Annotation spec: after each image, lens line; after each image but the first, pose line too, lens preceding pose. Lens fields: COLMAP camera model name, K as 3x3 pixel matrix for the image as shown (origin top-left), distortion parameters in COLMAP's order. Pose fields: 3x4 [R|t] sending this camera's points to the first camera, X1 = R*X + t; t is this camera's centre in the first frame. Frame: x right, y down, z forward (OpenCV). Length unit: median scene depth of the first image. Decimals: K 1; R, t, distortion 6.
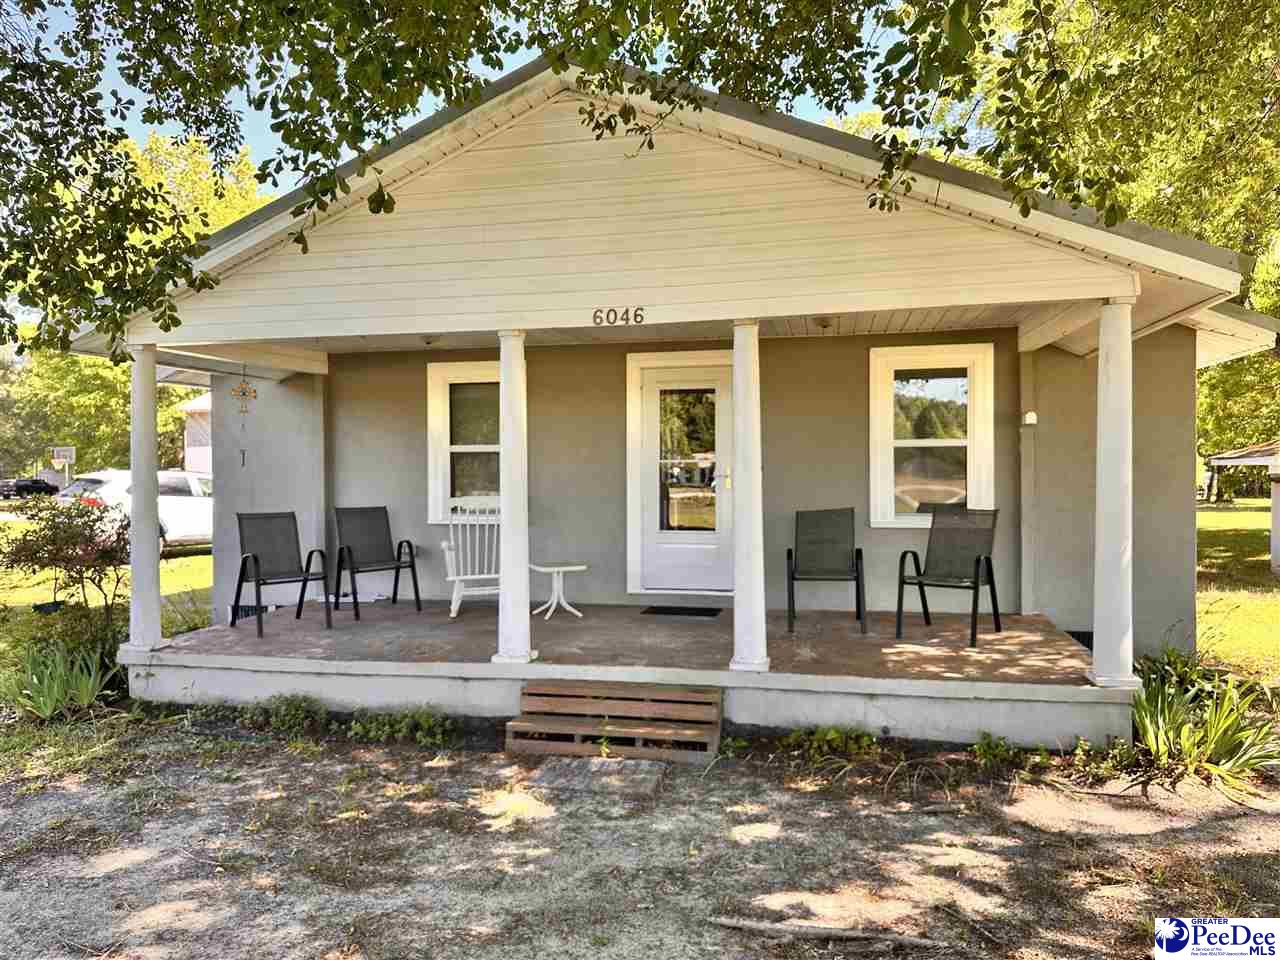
lens RADIAL K [[911.9, 0, 637.5], [0, 911.9, 483.3], [0, 0, 1]] dist [0.035028, -0.038925]
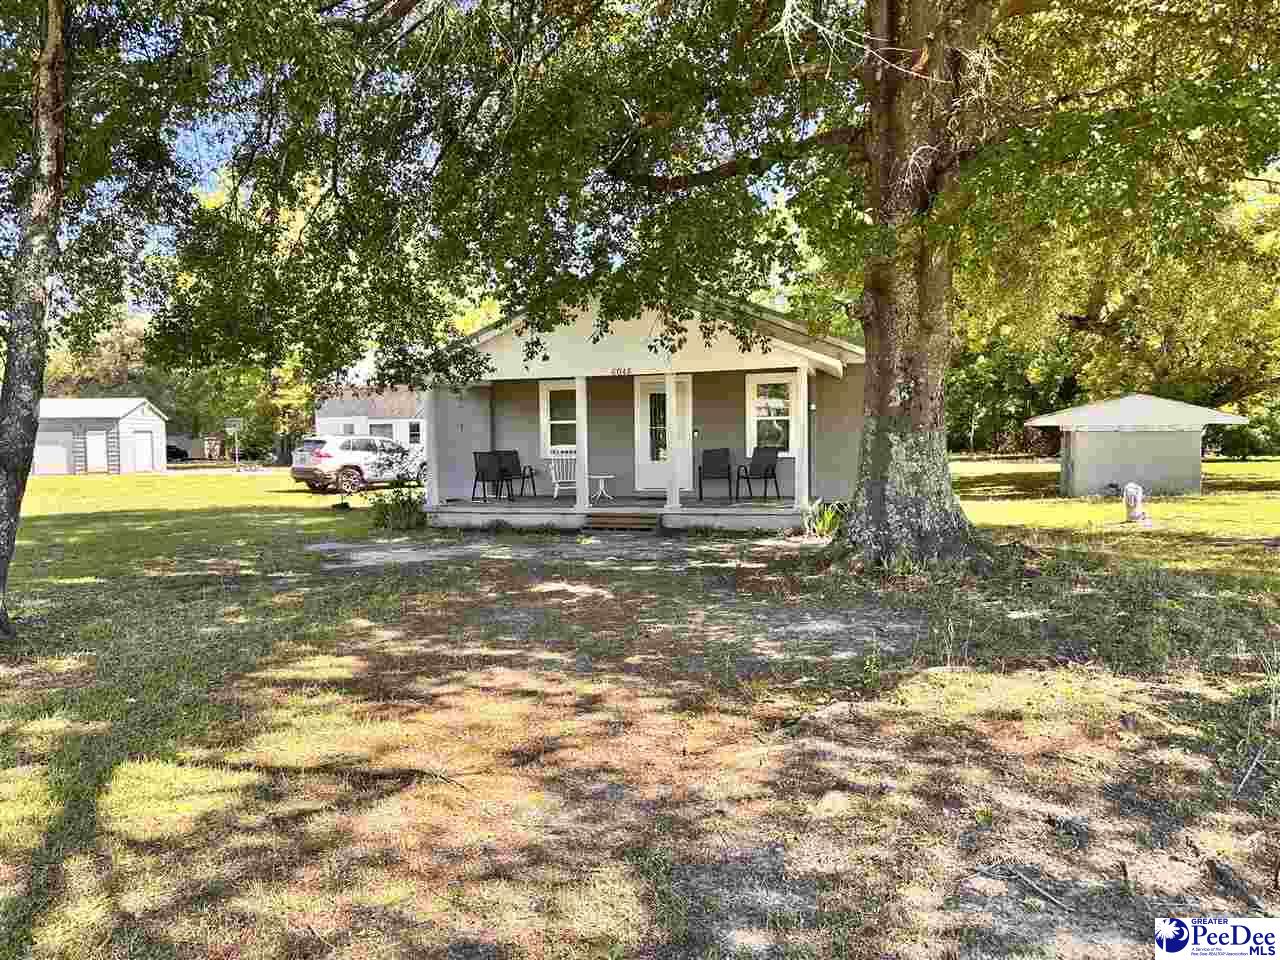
lens RADIAL K [[911.9, 0, 641.7], [0, 911.9, 479.9], [0, 0, 1]] dist [0.035028, -0.038925]
pose [[0.998169, -0.005556, -0.060224, 0.140665], [0.007867, 0.999239, 0.038214, 0.017130], [0.059966, -0.038618, 0.997453, -1.179565]]
